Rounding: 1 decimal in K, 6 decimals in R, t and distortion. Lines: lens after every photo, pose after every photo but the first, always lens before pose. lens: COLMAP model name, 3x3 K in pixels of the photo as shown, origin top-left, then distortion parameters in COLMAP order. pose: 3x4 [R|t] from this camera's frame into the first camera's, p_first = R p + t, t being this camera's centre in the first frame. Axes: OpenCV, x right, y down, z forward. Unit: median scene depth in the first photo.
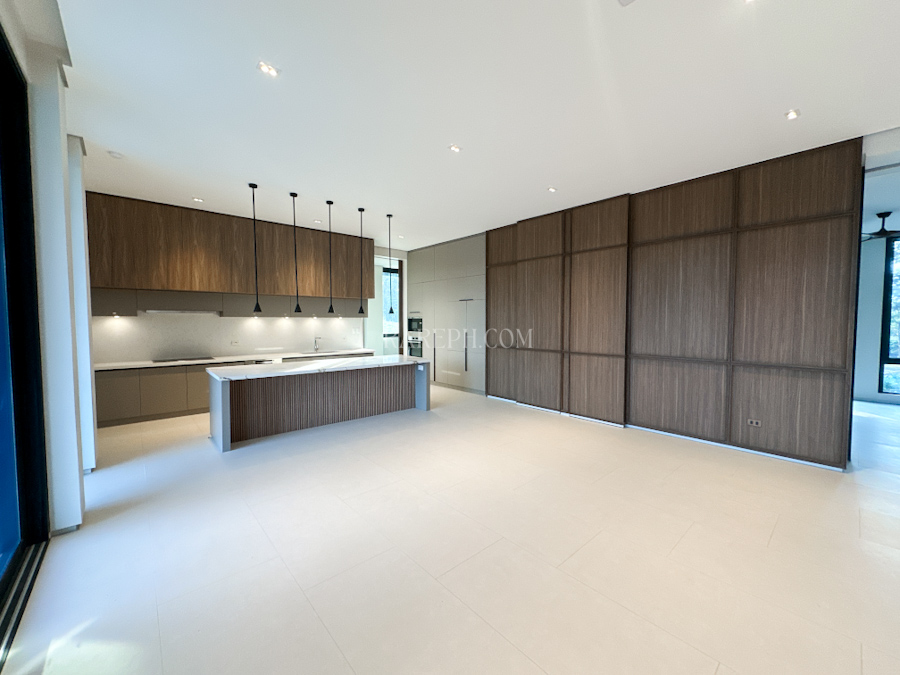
lens RADIAL K [[357.7, 0, 451.1], [0, 357.7, 338.6], [0, 0, 1]] dist [-0.000099, -0.000039]
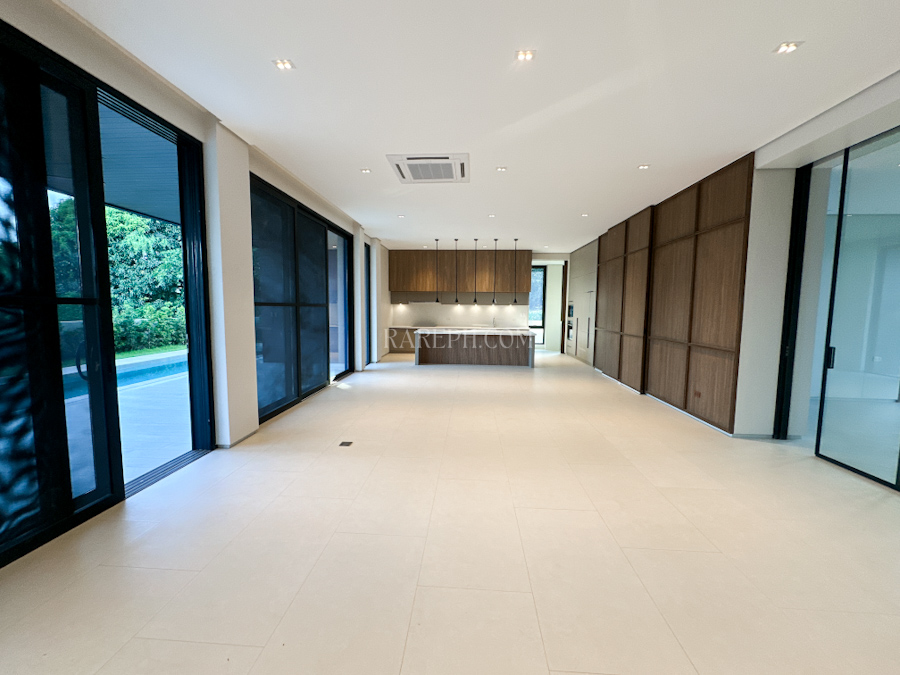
lens RADIAL K [[357.7, 0, 448.1], [0, 357.7, 336.5], [0, 0, 1]] dist [-0.000099, -0.000039]
pose [[0.704306, 0.065991, -0.706823, 0.733505], [-0.045734, 0.997820, 0.047588, 0.015091], [0.708422, -0.001190, 0.705788, -0.295763]]
